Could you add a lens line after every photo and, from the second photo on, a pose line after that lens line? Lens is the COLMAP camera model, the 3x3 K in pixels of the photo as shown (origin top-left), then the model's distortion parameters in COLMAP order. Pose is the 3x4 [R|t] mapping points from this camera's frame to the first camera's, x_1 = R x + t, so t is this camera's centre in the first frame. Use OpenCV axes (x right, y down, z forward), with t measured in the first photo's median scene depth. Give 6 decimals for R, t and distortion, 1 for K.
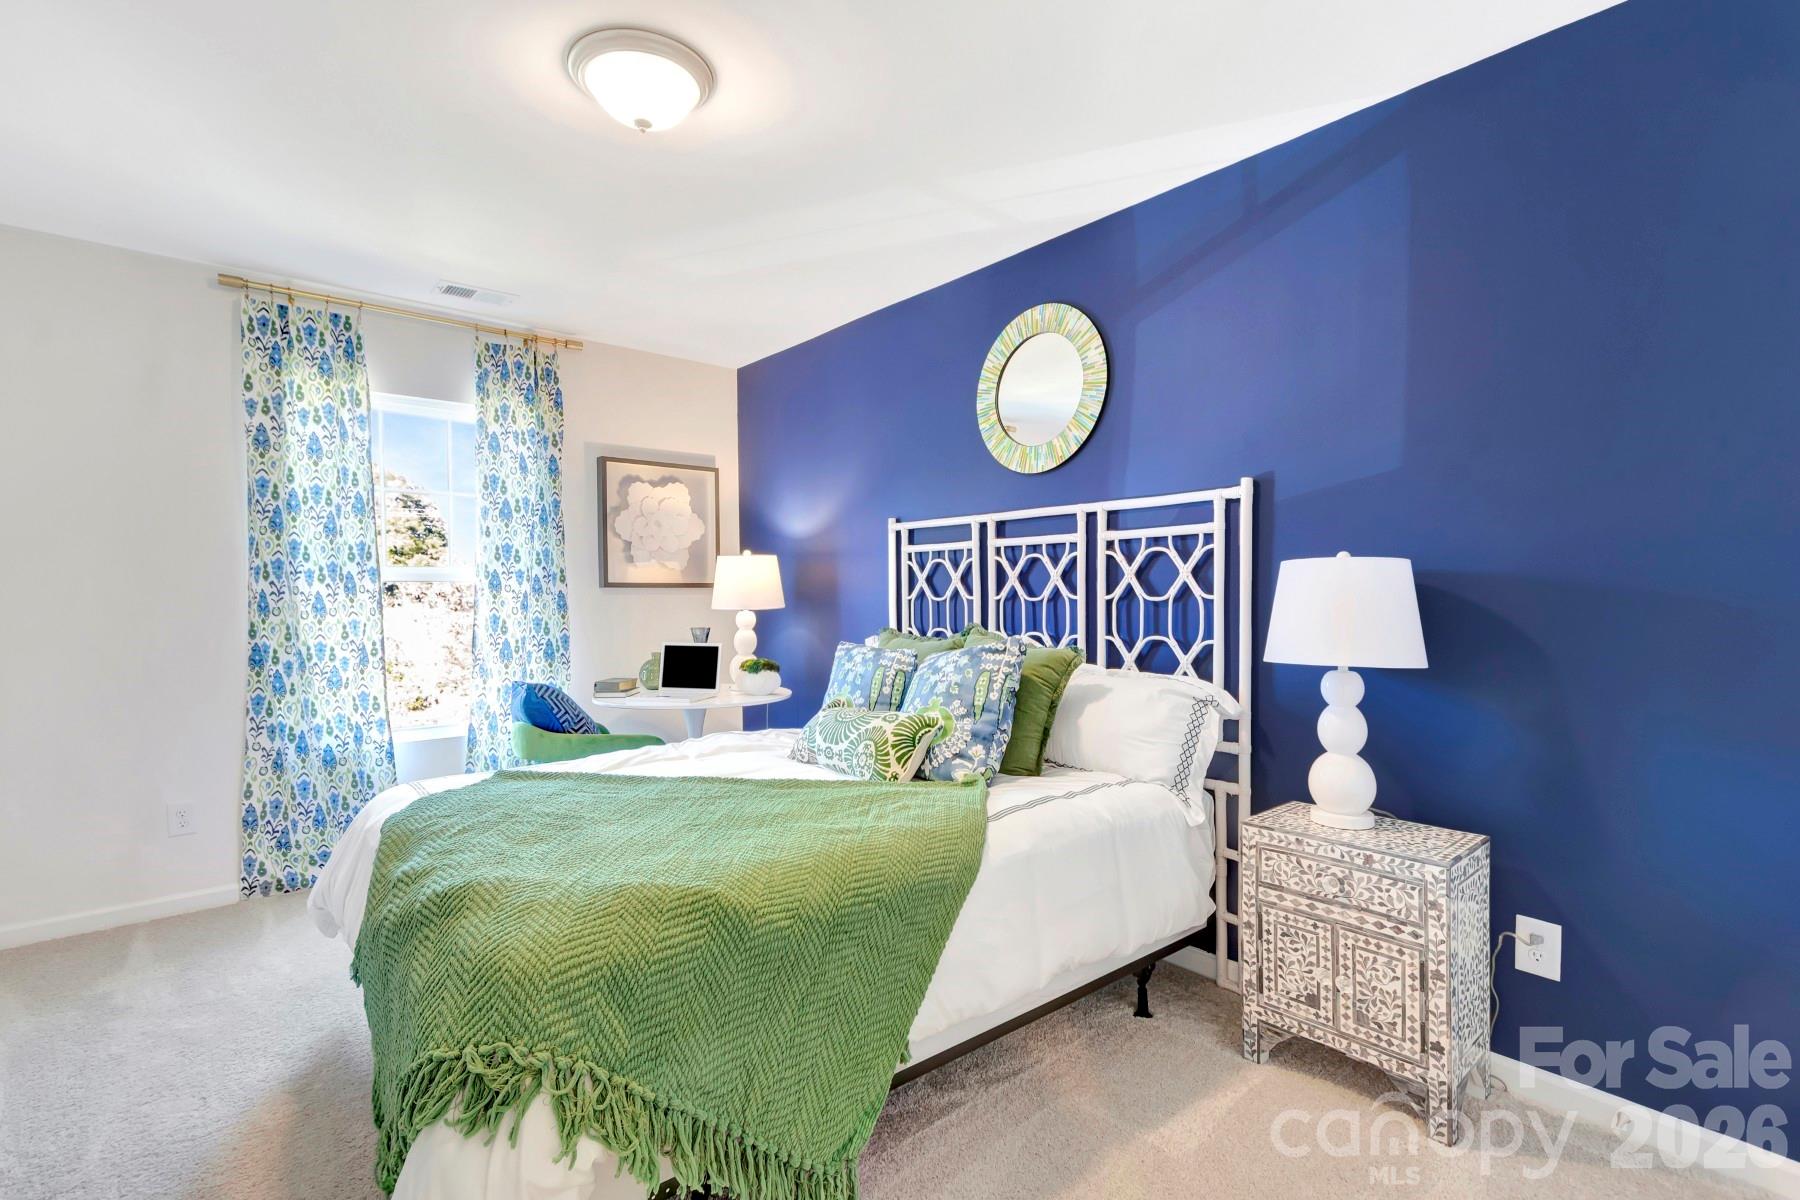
lens RADIAL K [[838.8, 0, 859.4], [0, 838.8, 610.5], [0, 0, 1]] dist [0.012976, -0.000042]
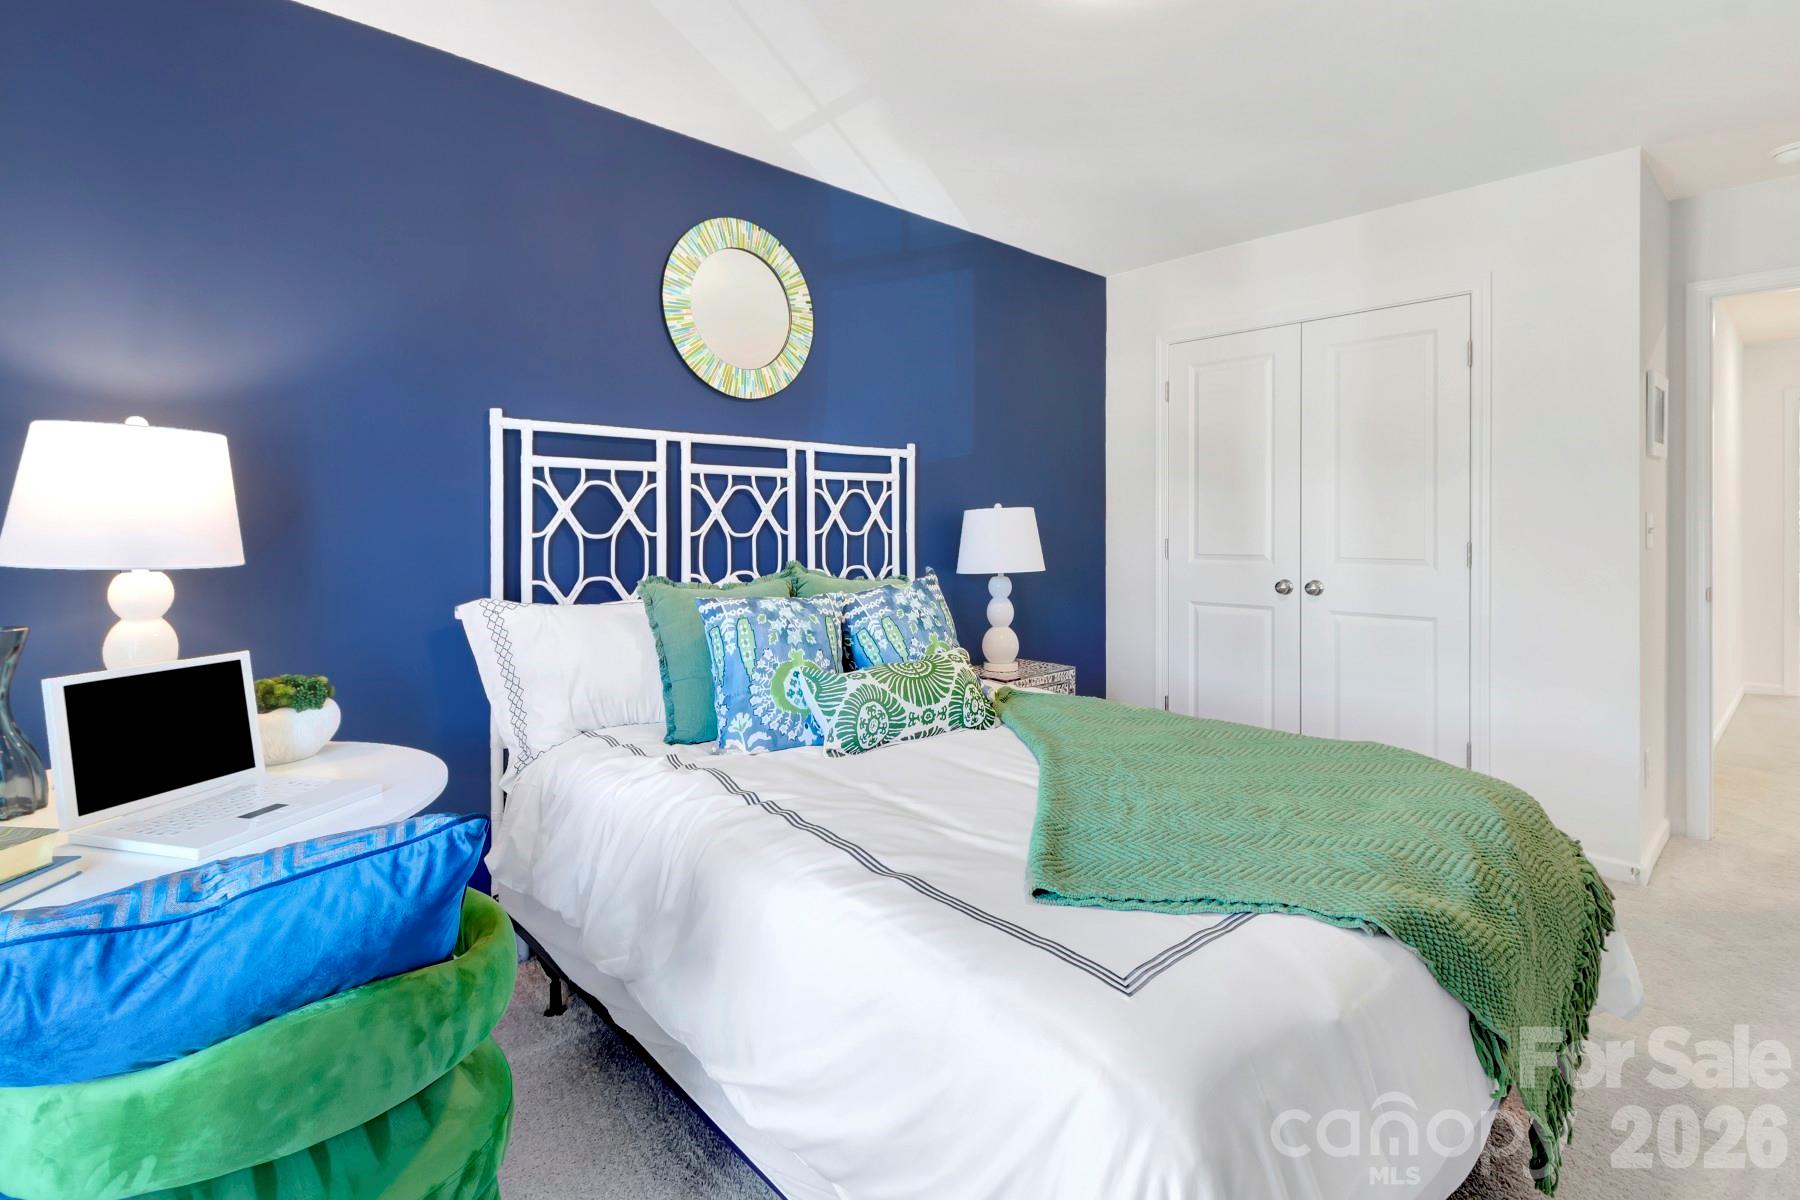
lens RADIAL K [[837.5, 0, 896.5], [0, 837.5, 530.7], [0, 0, 1]] dist [-0.000612, 0.000054]
pose [[-0.039126, 0.005668, 0.999218, -0.703285], [0.024226, 0.999695, -0.004722, -0.009666], [-0.998941, 0.024022, -0.039252, 0.857465]]
